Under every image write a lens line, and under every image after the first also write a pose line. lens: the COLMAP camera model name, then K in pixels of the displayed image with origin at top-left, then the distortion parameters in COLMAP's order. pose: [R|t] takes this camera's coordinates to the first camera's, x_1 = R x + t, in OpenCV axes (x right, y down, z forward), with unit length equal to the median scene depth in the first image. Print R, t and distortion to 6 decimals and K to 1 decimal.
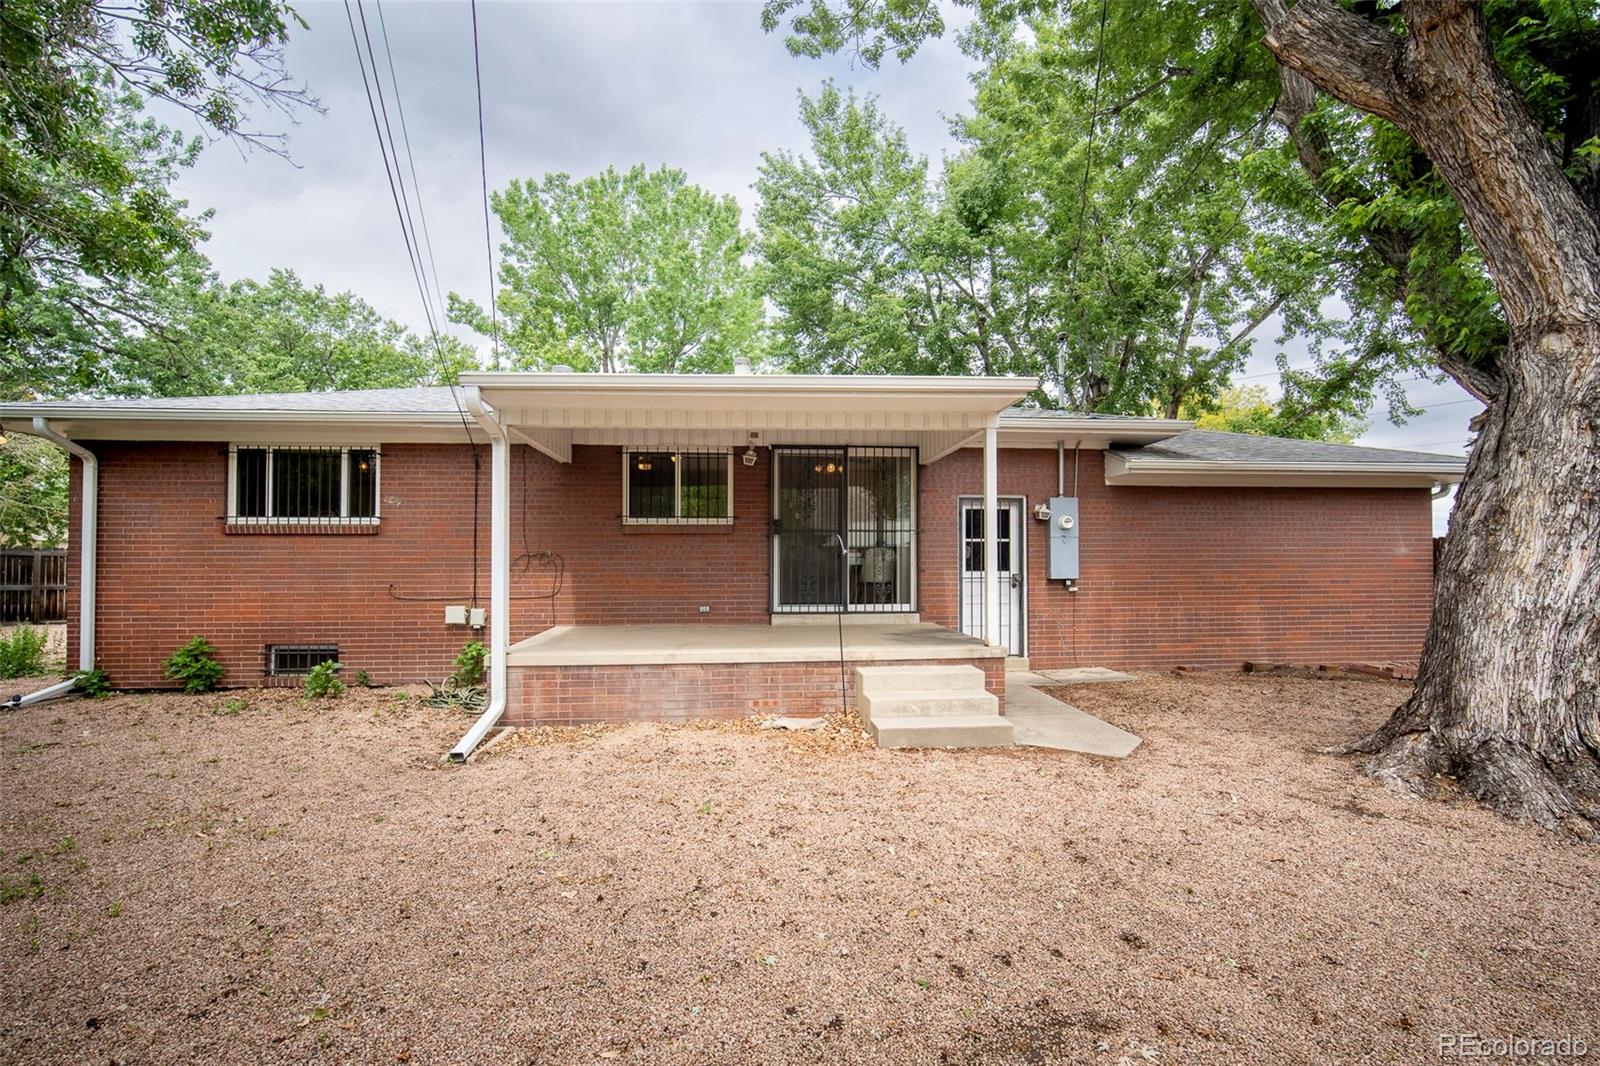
lens RADIAL K [[734.5, 0, 793.2], [0, 734.5, 544.7], [0, 0, 1]] dist [-0.004804, 0.001041]
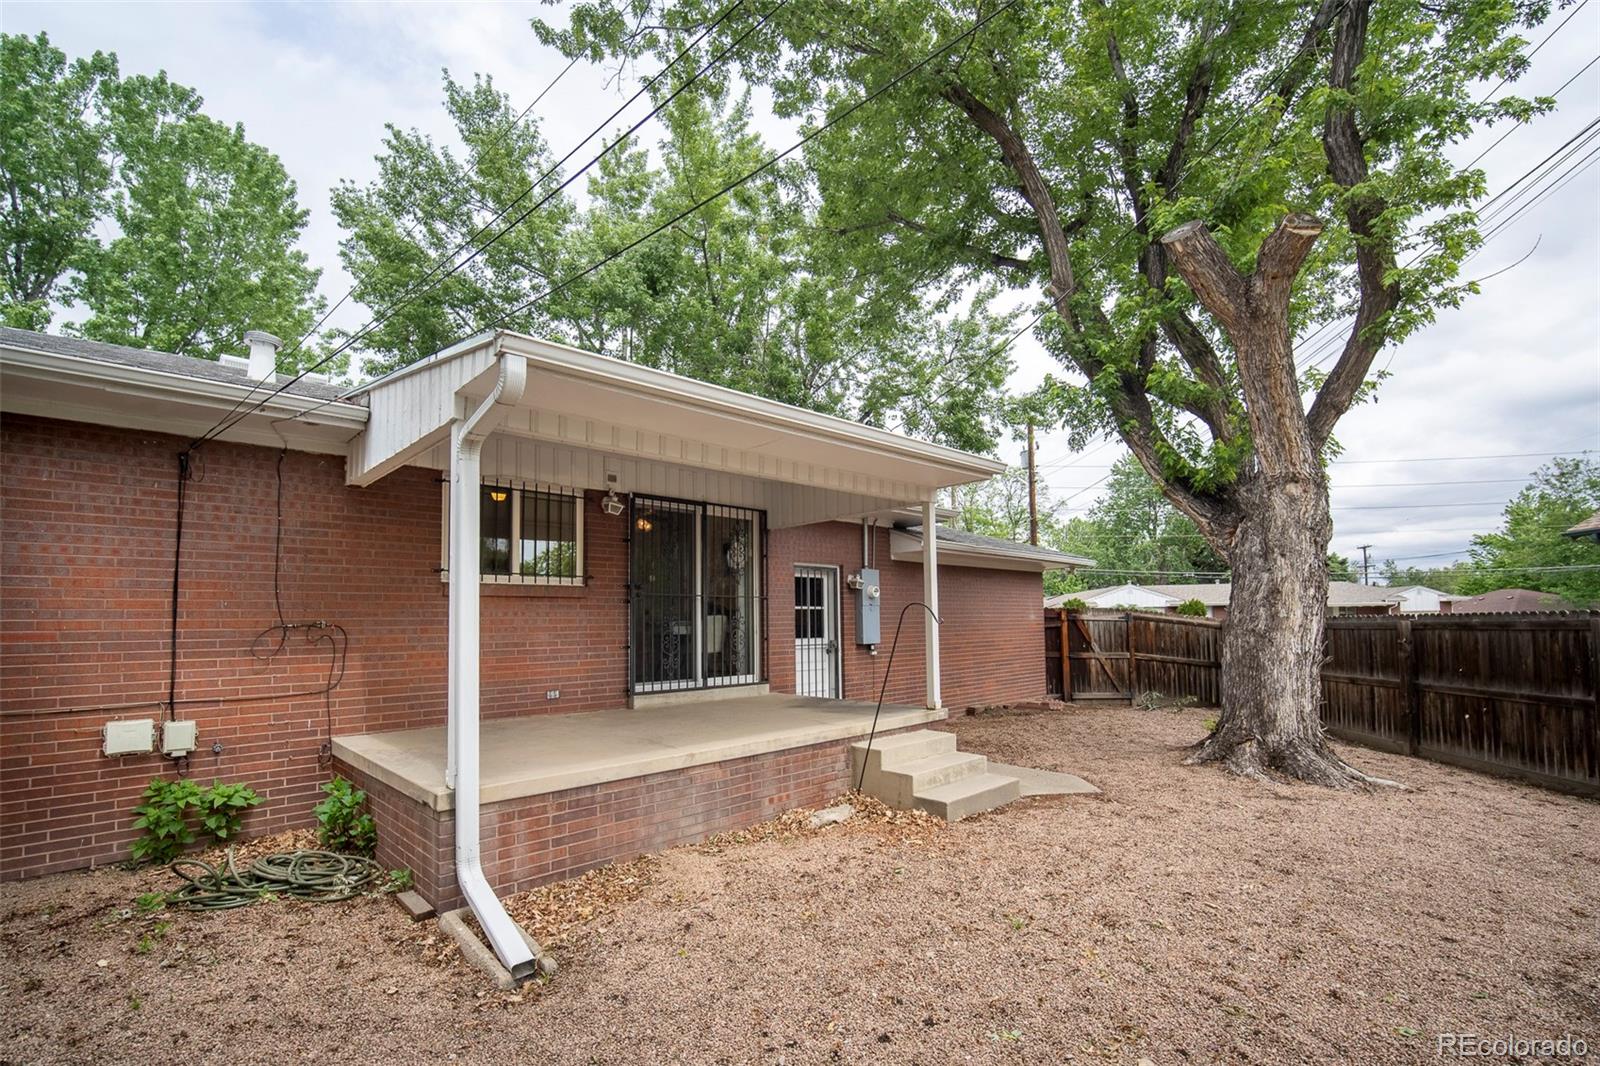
lens RADIAL K [[730.8, 0, 800.7], [0, 730.8, 580.0], [0, 0, 1]] dist [-0.007453, 0.000766]
pose [[0.760604, 0.031020, 0.648475, -0.429275], [-0.002565, 0.998994, -0.044779, 0.000960], [-0.649211, 0.032396, 0.759918, 0.250318]]
